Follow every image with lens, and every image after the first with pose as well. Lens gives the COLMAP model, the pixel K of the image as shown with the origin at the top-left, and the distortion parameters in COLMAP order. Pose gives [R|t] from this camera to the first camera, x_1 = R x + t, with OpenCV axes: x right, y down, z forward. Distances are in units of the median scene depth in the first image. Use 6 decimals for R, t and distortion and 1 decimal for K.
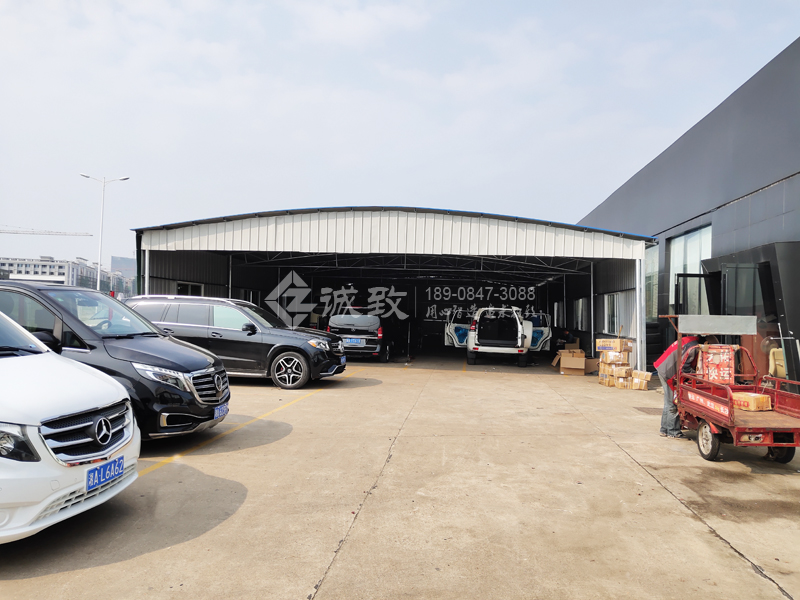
lens RADIAL K [[619.3, 0, 400.0], [0, 619.3, 300.0], [0, 0, 1]] dist [0.002010, 0.001102]
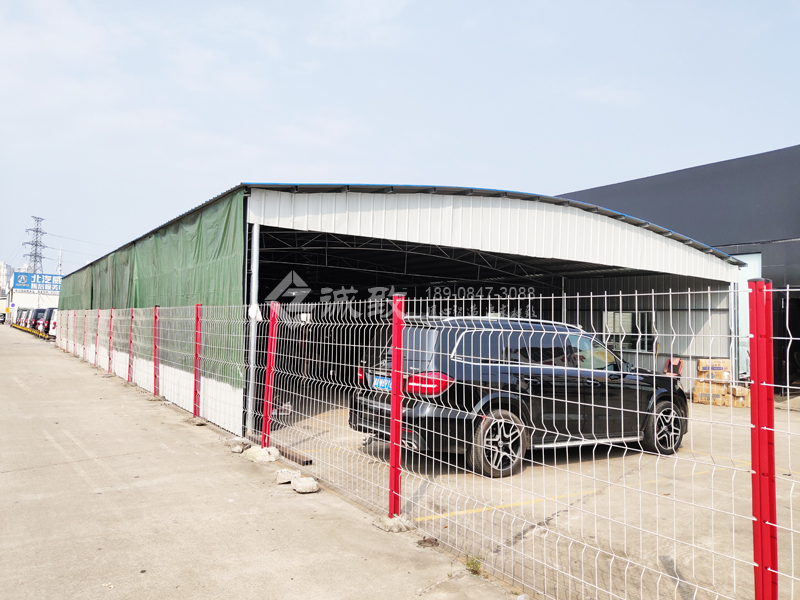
lens RADIAL K [[619.3, 0, 400.0], [0, 619.3, 300.0], [0, 0, 1]] dist [0.002010, 0.001102]
pose [[0.766254, 0.023144, 0.642121, -0.663982], [-0.024386, 0.999679, -0.006932, -0.013767], [-0.642075, -0.010347, 0.766572, 0.504110]]
